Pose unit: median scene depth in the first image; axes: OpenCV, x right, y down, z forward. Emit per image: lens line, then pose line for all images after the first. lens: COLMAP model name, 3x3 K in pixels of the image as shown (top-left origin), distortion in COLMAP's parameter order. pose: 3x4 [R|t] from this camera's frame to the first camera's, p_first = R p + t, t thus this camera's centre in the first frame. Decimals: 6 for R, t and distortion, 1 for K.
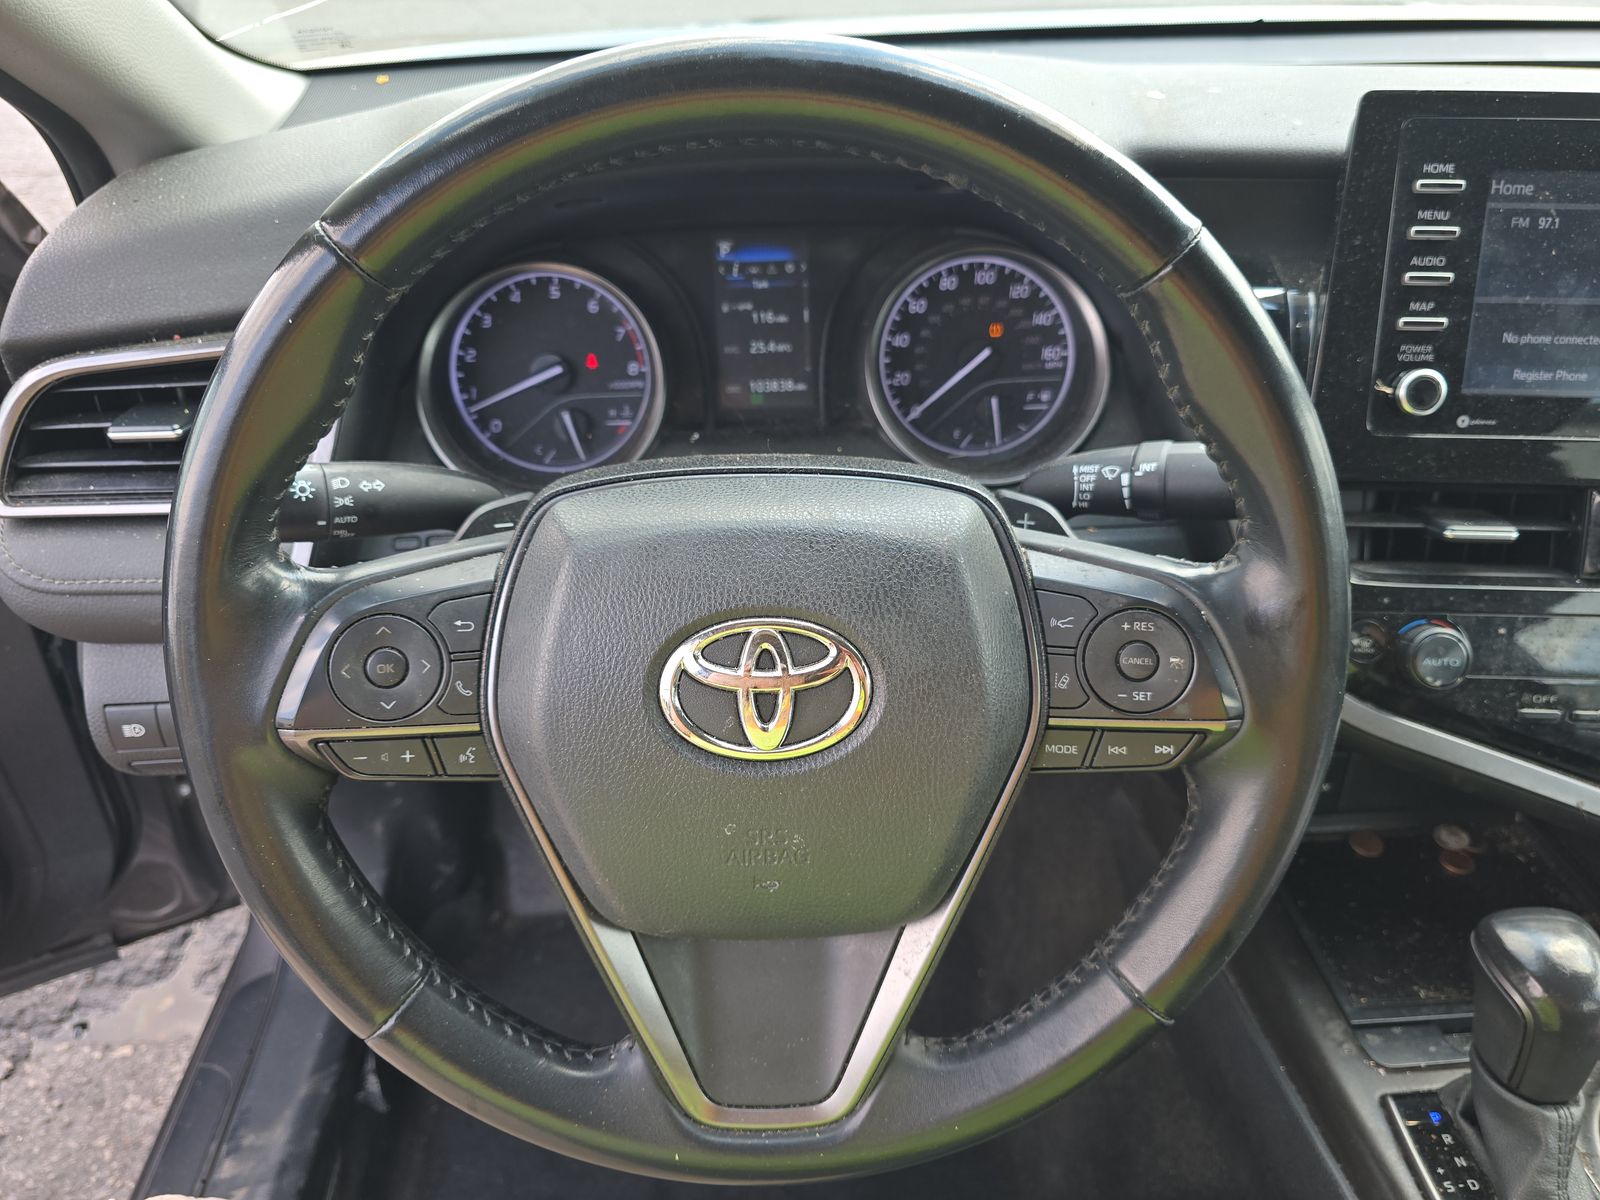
lens RADIAL K [[1084.6, 0, 792.4], [0, 1084.6, 595.6], [0, 0, 1]] dist [-0.001083, -0.013092]
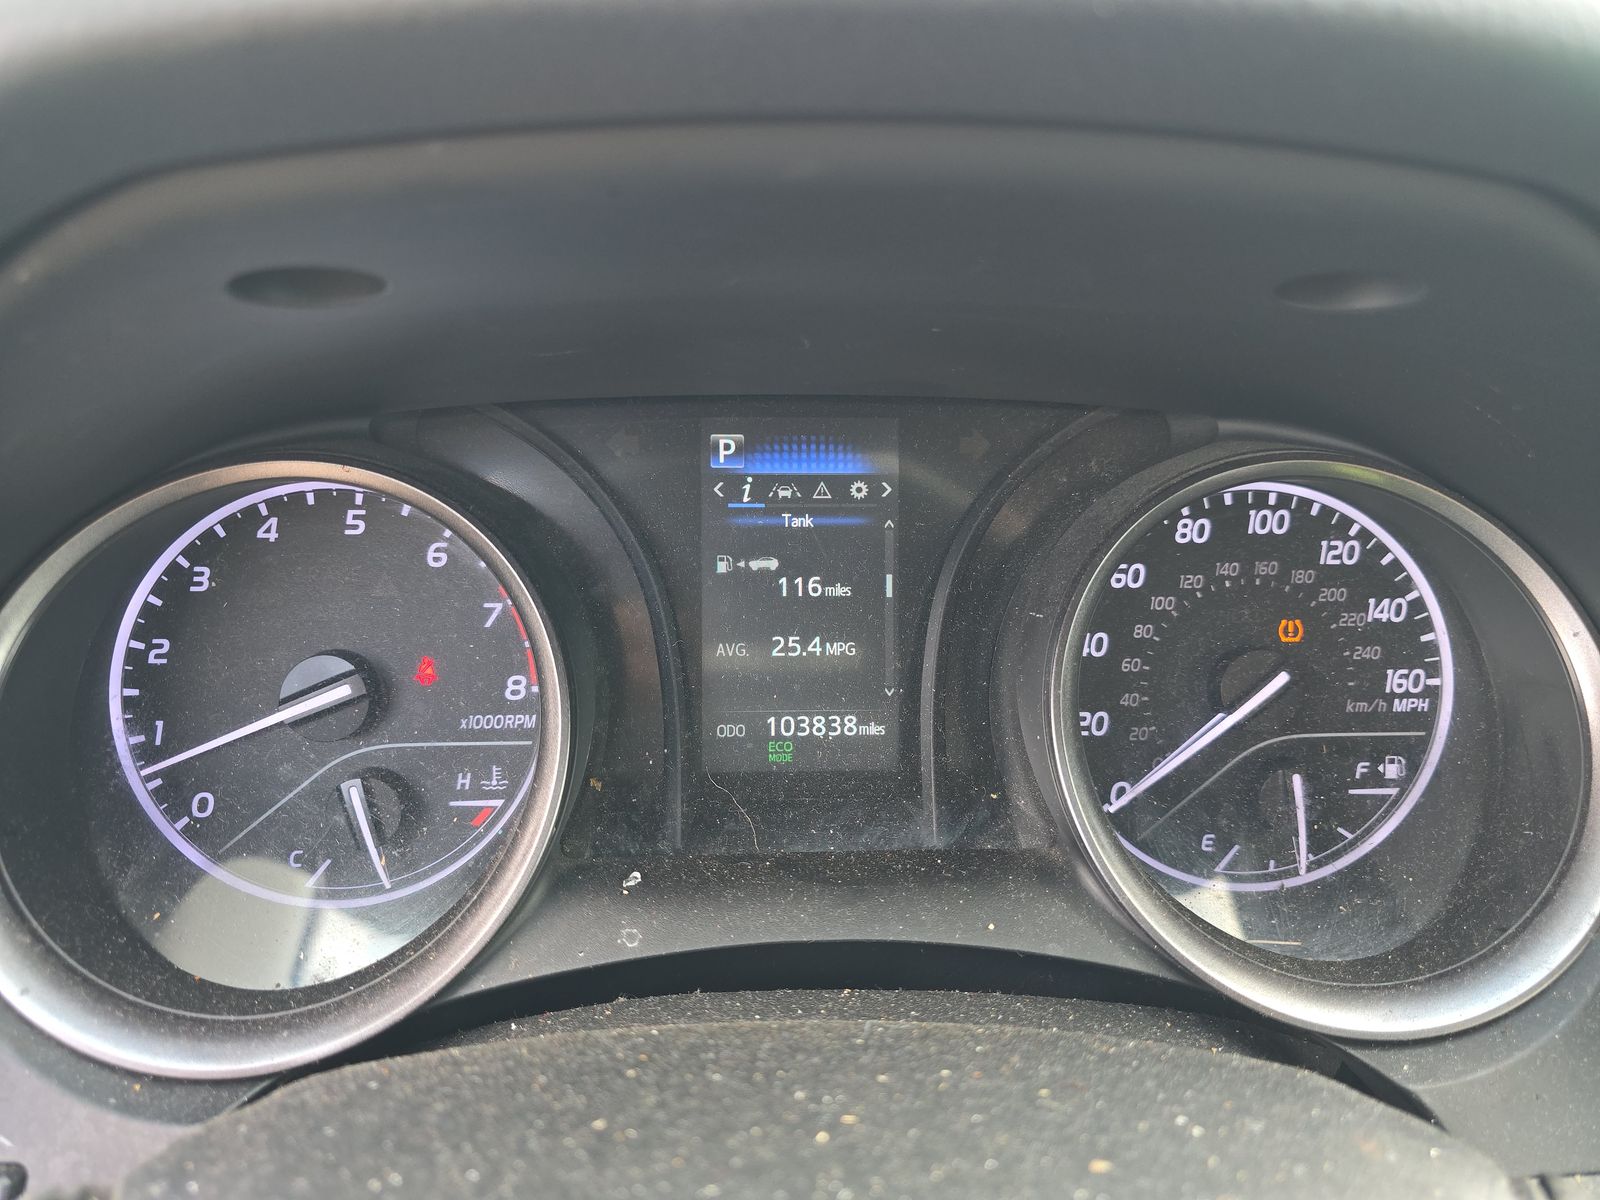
lens RADIAL K [[1084.6, 0, 798.3], [0, 1084.6, 601.1], [0, 0, 1]] dist [-0.001083, -0.013092]
pose [[0.999471, 0.032509, 0.000468, -0.028401], [-0.031807, 0.980672, -0.193057, -0.161037], [-0.006735, 0.192940, 0.981187, 0.541923]]
